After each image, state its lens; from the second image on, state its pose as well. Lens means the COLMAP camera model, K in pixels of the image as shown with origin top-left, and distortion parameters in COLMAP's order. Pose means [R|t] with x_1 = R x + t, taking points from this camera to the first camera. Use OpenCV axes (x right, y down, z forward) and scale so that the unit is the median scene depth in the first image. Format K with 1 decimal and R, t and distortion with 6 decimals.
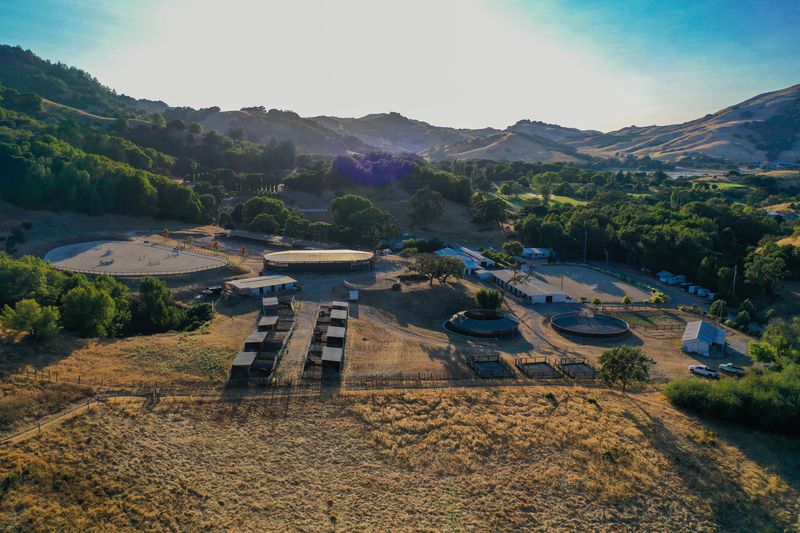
lens RADIAL K [[619.1, 0, 400.6], [0, 619.1, 262.6], [0, 0, 1]] dist [-0.015569, 0.004484]
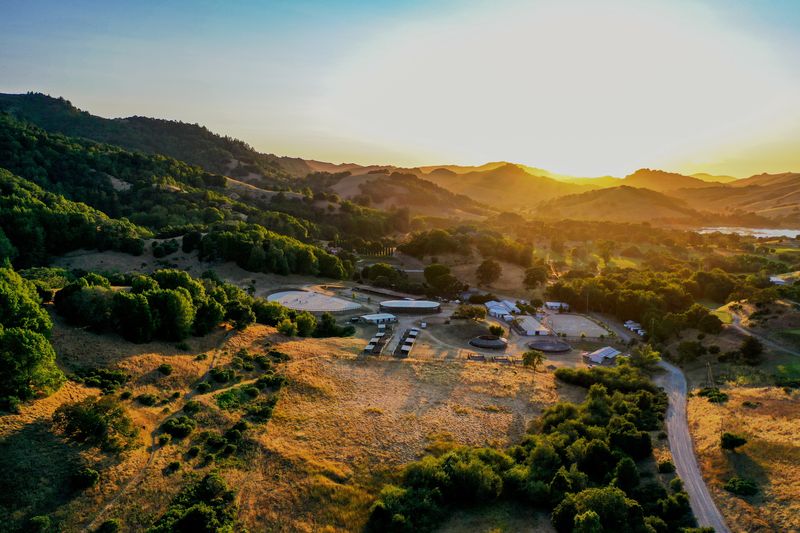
lens RADIAL K [[619.1, 0, 402.5], [0, 619.1, 265.5], [0, 0, 1]] dist [-0.015569, 0.004484]
pose [[0.981826, 0.020954, -0.188625, 0.150093], [-0.033220, 0.997516, -0.062107, -0.007565], [0.186855, 0.067245, 0.980083, -0.633367]]
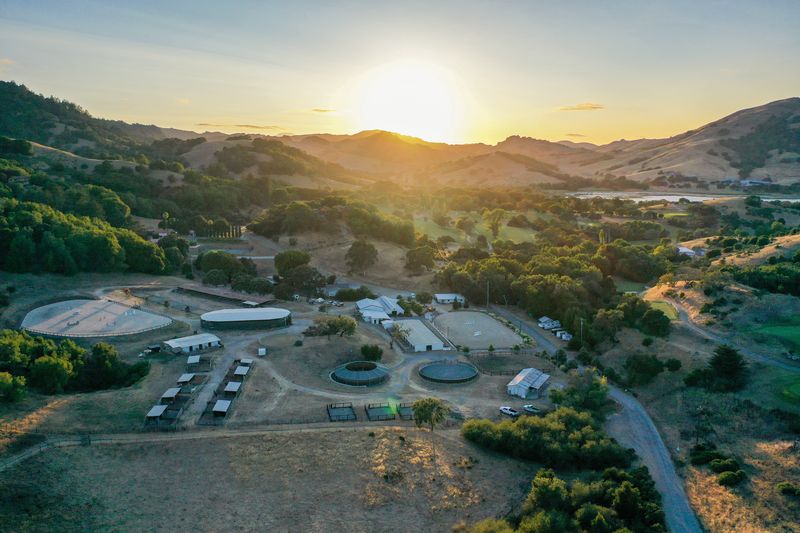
lens RADIAL K [[619.1, 0, 399.7], [0, 619.1, 270.6], [0, 0, 1]] dist [-0.015569, 0.004484]
pose [[0.999900, -0.014150, 0.000715, 0.142696], [0.014156, 0.999865, -0.008339, -0.067645], [-0.000597, 0.008348, 0.999965, -0.193206]]
